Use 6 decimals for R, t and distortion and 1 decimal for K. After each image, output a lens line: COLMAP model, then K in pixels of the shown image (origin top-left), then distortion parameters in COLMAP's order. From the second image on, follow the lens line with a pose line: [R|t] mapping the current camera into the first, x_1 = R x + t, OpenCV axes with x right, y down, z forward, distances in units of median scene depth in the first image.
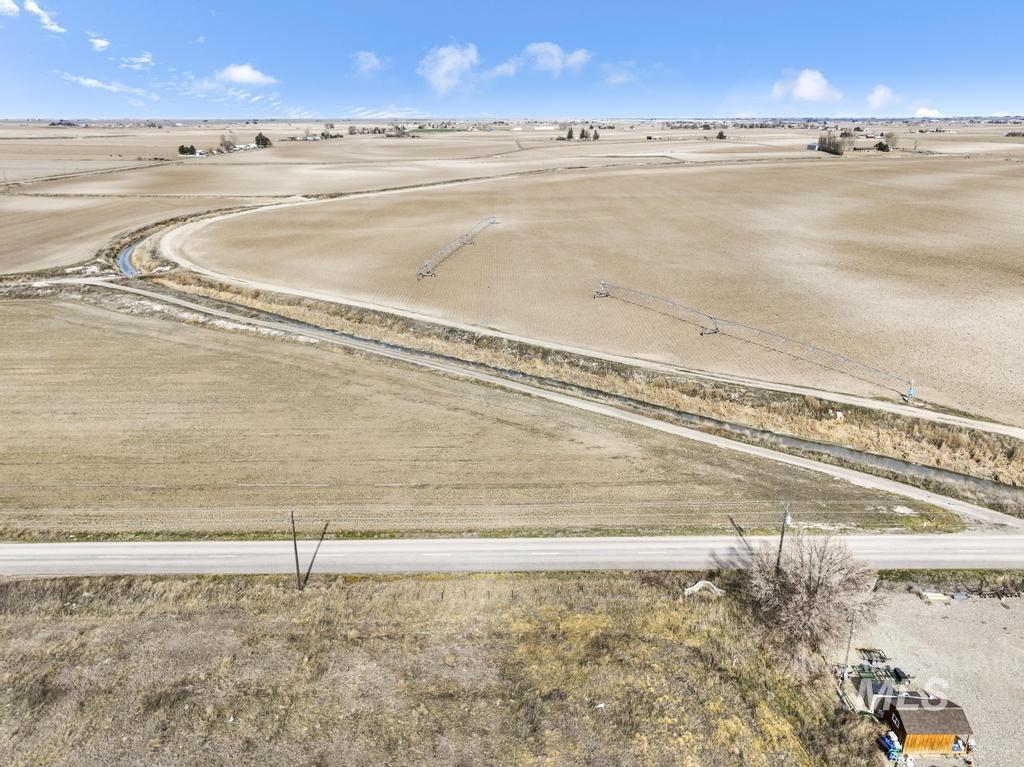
lens RADIAL K [[720.5, 0, 515.3], [0, 720.5, 383.9], [0, 0, 1]] dist [-0.001018, 0.019430]
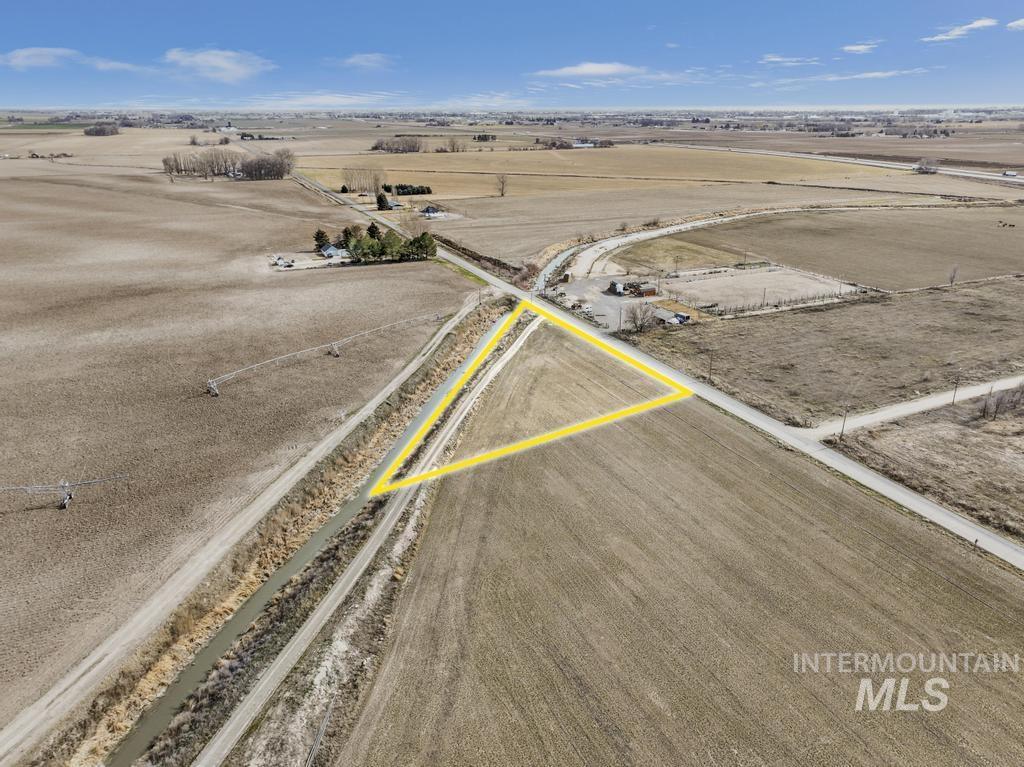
lens RADIAL K [[712.0, 0, 516.4], [0, 712.0, 430.9], [0, 0, 1]] dist [0.006157, 0.007864]
pose [[-0.397025, -0.377222, 0.836705, -1.537961], [0.319915, 0.797583, 0.511387, -0.776203], [-0.860248, 0.470707, -0.195982, 1.468203]]
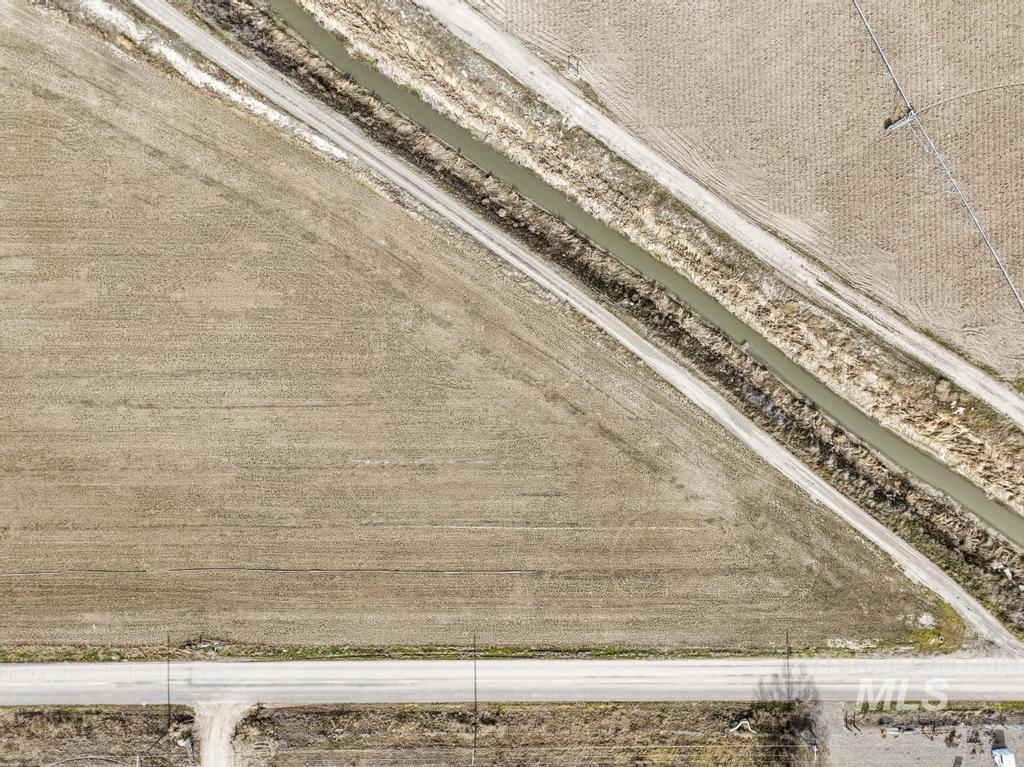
lens RADIAL K [[712.0, 0, 516.4], [0, 712.0, 430.9], [0, 0, 1]] dist [0.006157, 0.007864]
pose [[0.999948, 0.006618, 0.007735, -0.147336], [-0.009608, 0.362504, 0.931933, -0.856484], [0.003363, -0.931959, 0.362549, 0.664780]]
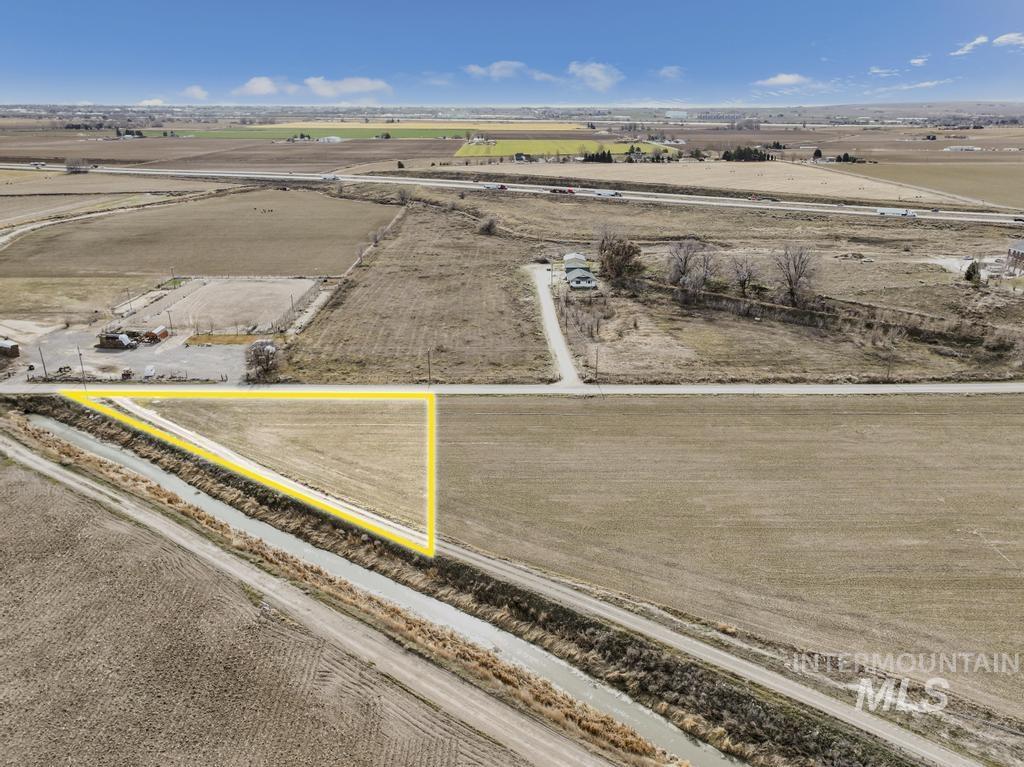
lens RADIAL K [[723.9, 0, 512.4], [0, 723.9, 418.3], [0, 0, 1]] dist [0.008808, 0.004709]
pose [[-0.999998, -0.001523, -0.000995, -0.395614], [-0.001789, 0.724118, 0.689674, -0.984583], [-0.000331, 0.689675, -0.724119, 2.009933]]
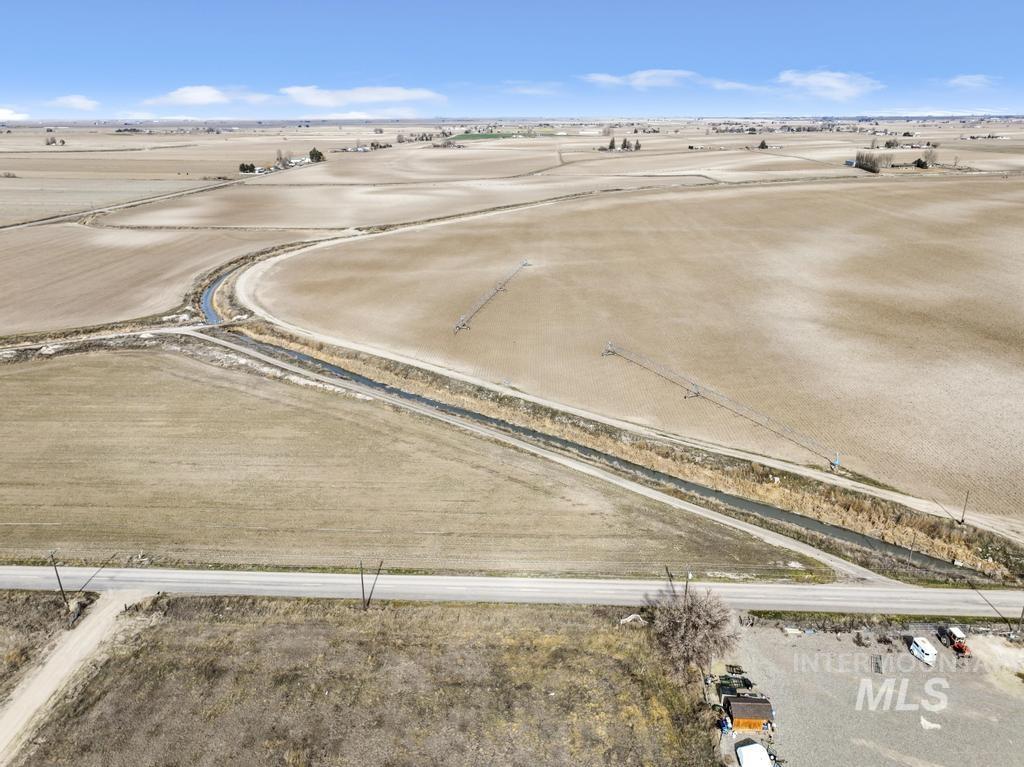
lens RADIAL K [[717.9, 0, 515.3], [0, 717.9, 384.5], [0, 0, 1]] dist [0.007210, 0.004609]
pose [[0.998163, 0.018031, -0.057841, 0.061042], [-0.017796, 0.999831, 0.004575, -0.128908], [0.057914, -0.003537, 0.998315, -0.310677]]
